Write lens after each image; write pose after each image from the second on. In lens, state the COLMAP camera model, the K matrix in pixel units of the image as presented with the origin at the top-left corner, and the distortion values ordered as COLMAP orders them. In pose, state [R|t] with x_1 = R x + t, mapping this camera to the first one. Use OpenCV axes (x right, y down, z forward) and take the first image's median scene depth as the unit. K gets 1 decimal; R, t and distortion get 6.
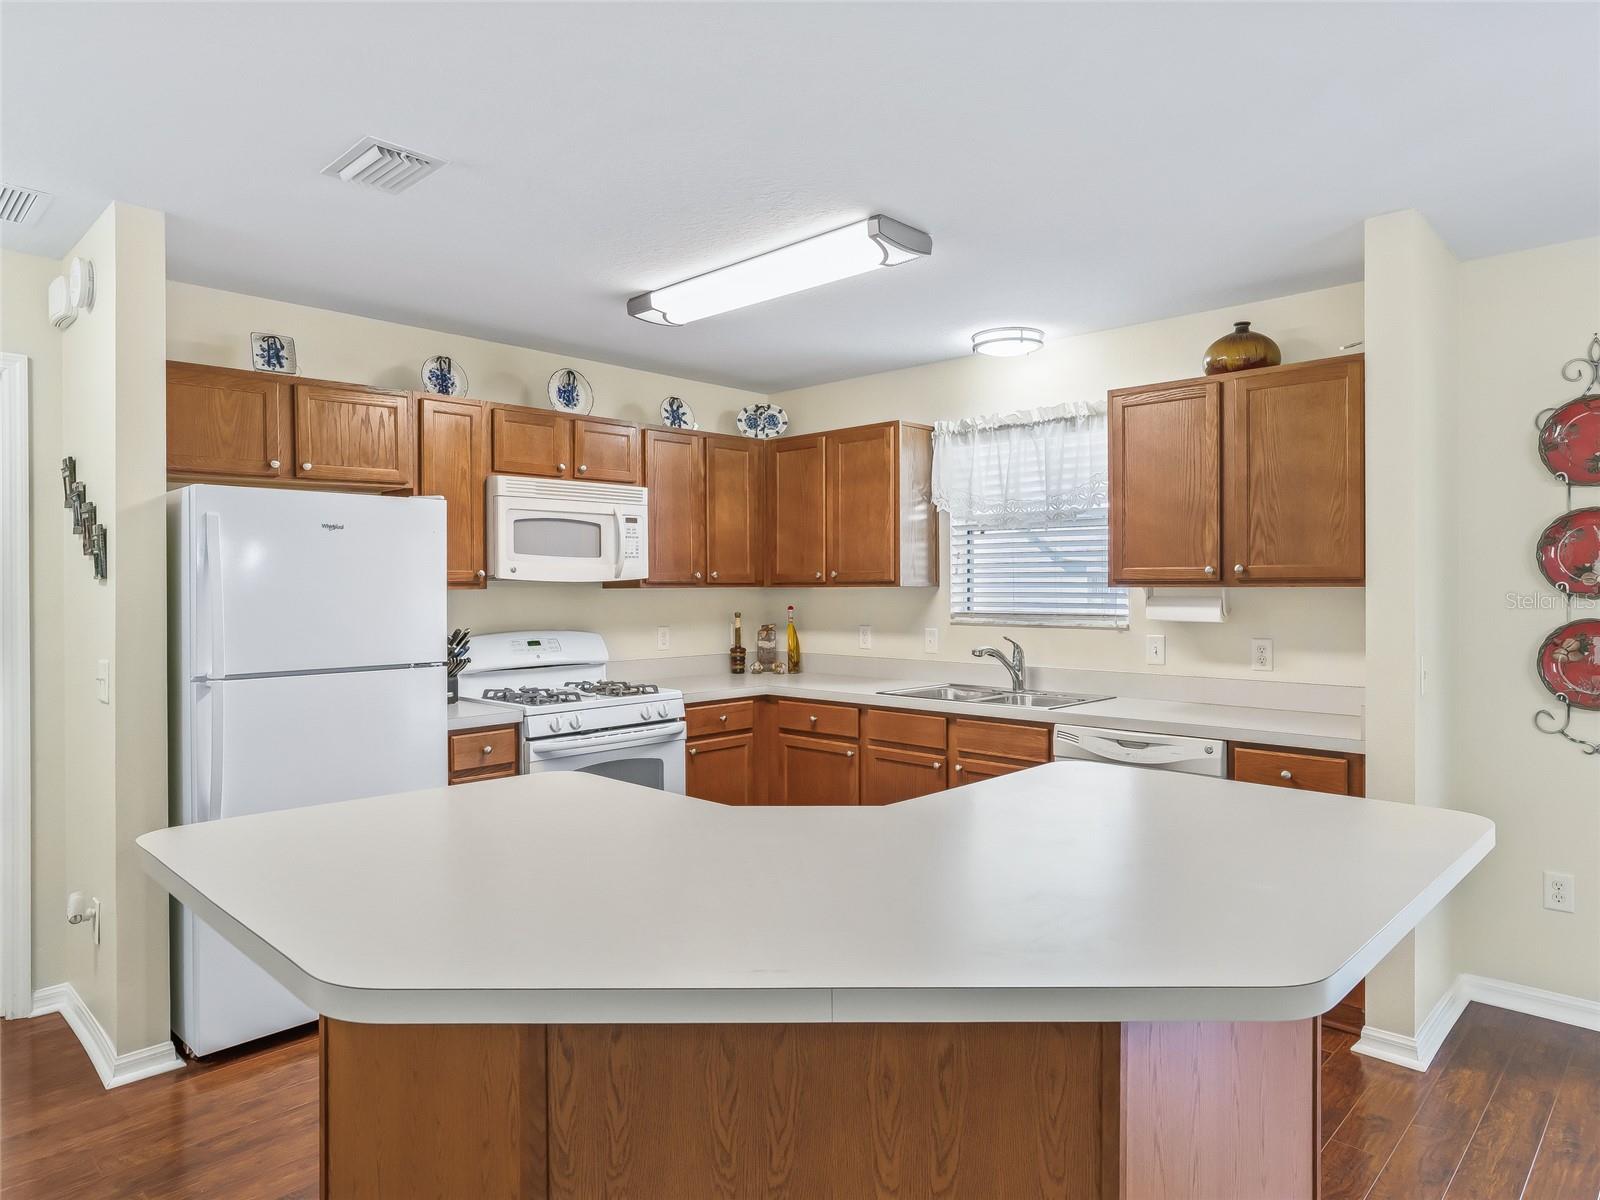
lens RADIAL K [[990.2, 0, 792.2], [0, 990.2, 584.6], [0, 0, 1]] dist [-0.012509, 0.002432]
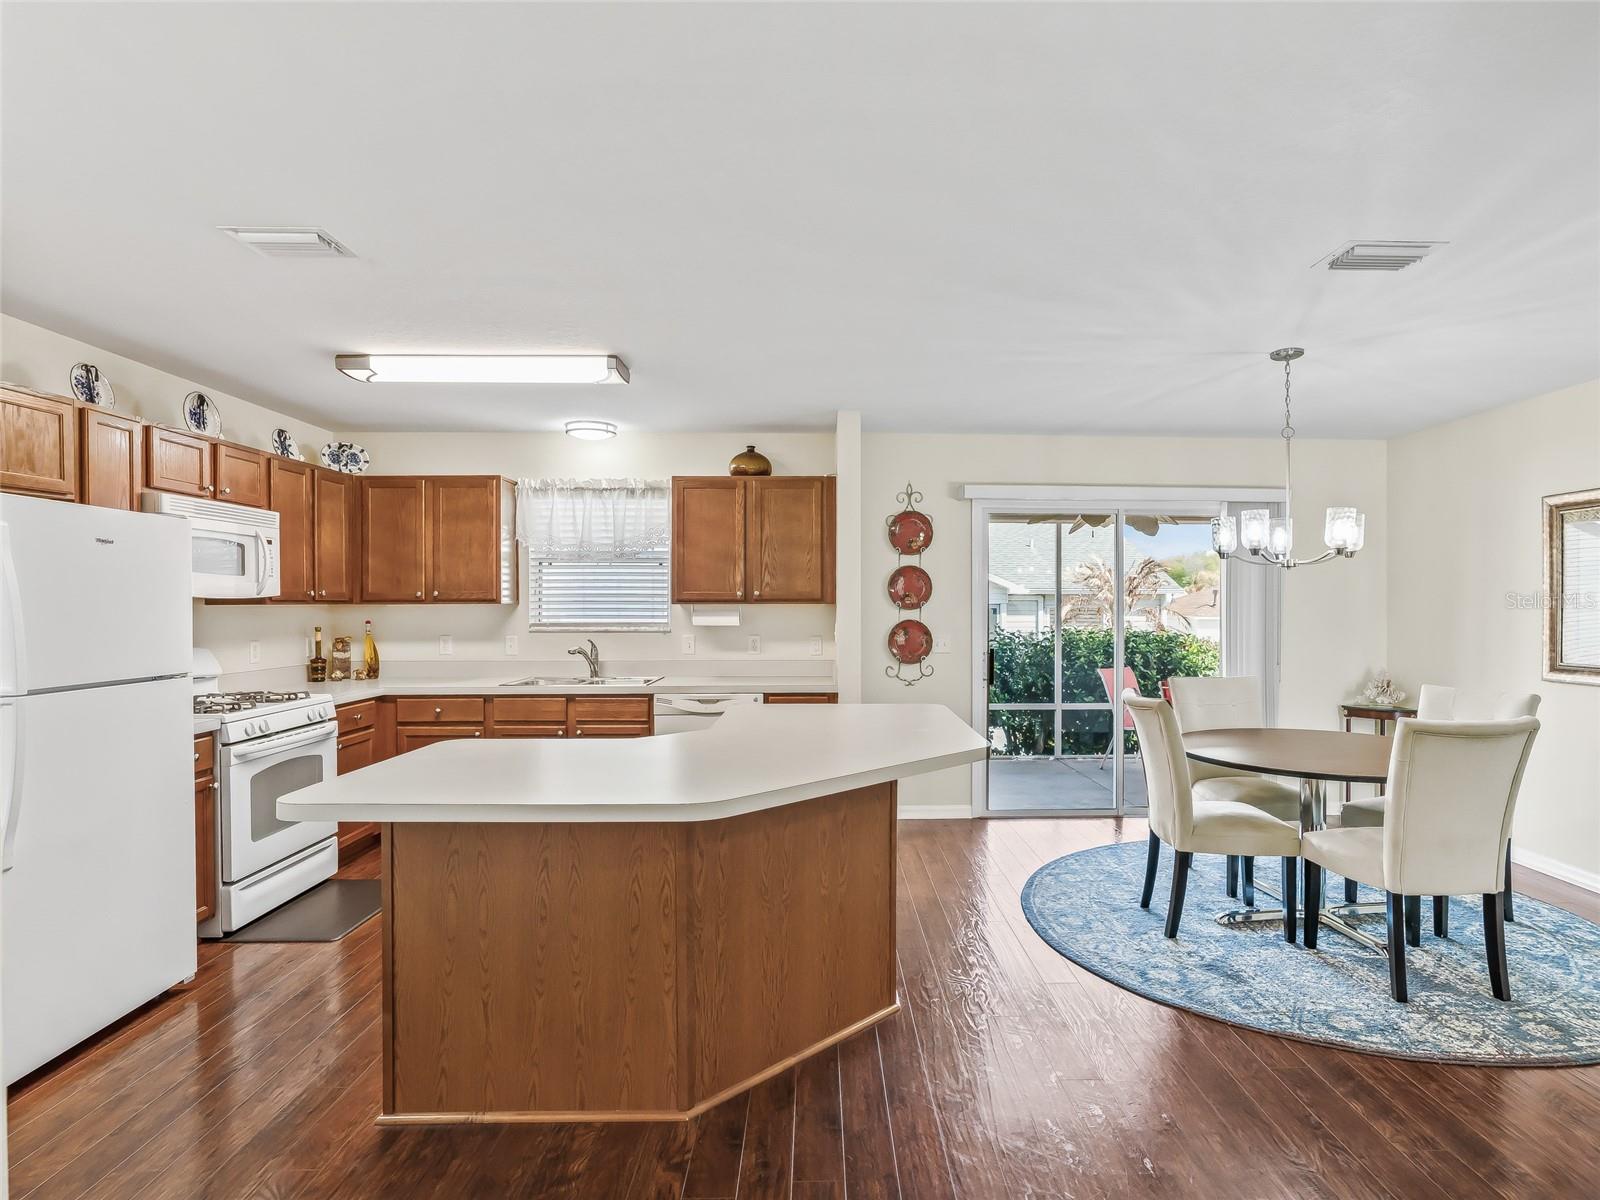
lens RADIAL K [[847.7, 0, 837.8], [0, 847.7, 606.0], [0, 0, 1]] dist [-0.033397, 0.020861]
pose [[0.700126, 0.000718, 0.714019, -0.383459], [-0.001862, 0.999998, 0.000821, 0.003390], [-0.714017, -0.001904, 0.700126, -0.091901]]
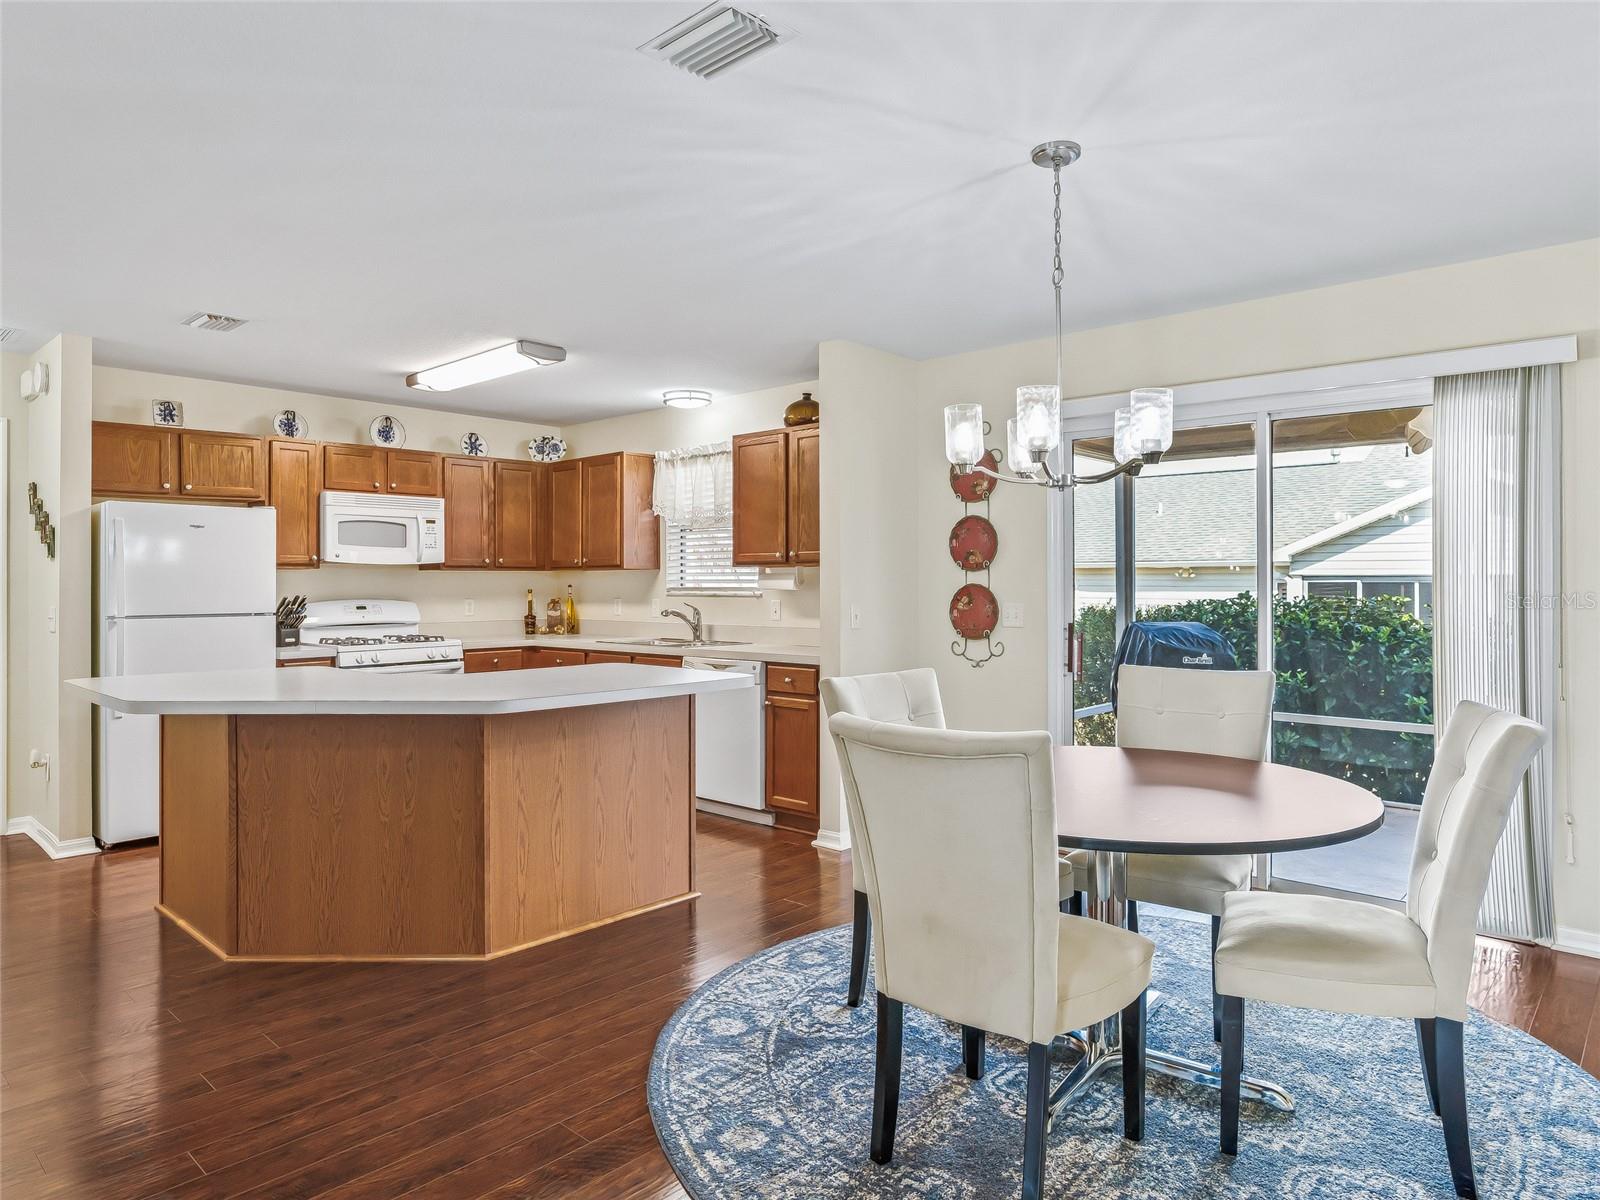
lens RADIAL K [[990.5, 0, 791.2], [0, 990.5, 573.6], [0, 0, 1]] dist [-0.021452, 0.001890]
pose [[0.999711, 0.000615, 0.024026, 0.324310], [-0.000396, 0.999958, -0.009121, 0.022690], [-0.024031, 0.009108, 0.999670, -0.436153]]
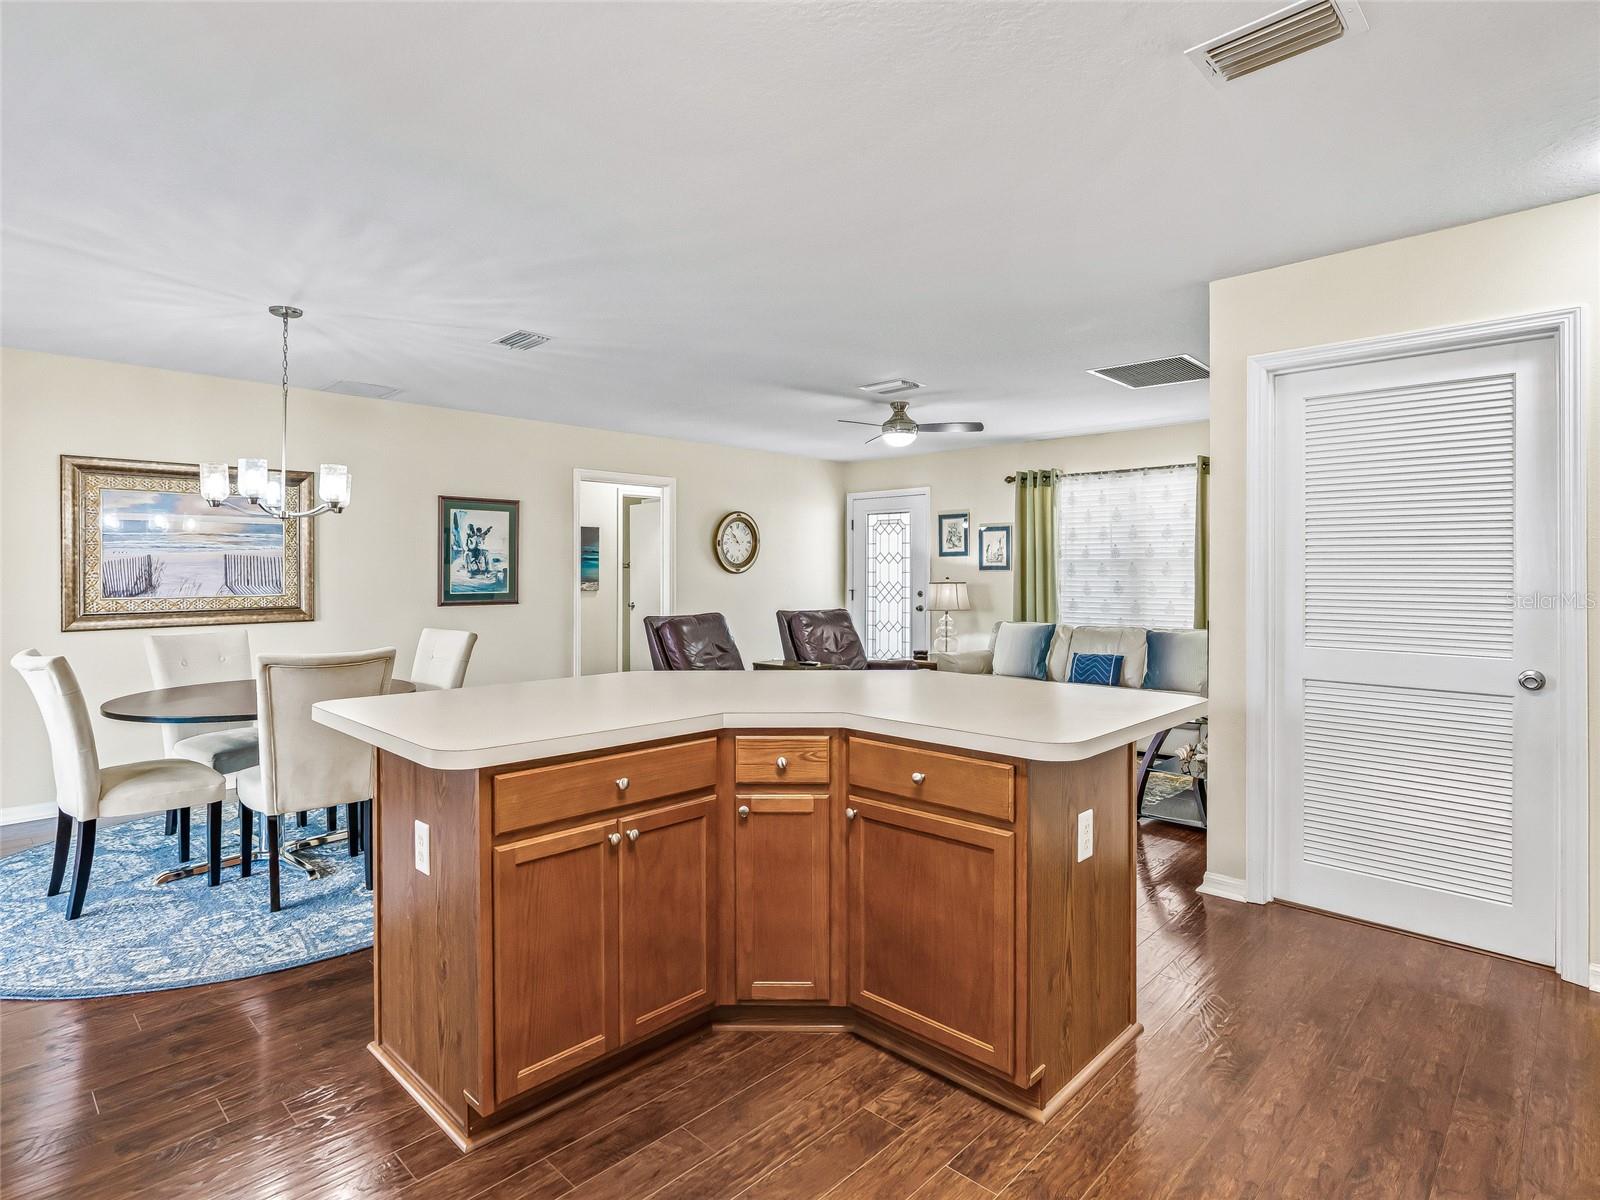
lens RADIAL K [[861.3, 0, 776.1], [0, 861.3, 566.6], [0, 0, 1]] dist [-0.002585, -0.000719]
pose [[-0.999973, 0.002152, 0.007093, 0.009314], [0.002127, 0.999991, -0.003573, 0.016442], [-0.007101, -0.003558, -0.999968, 1.019888]]
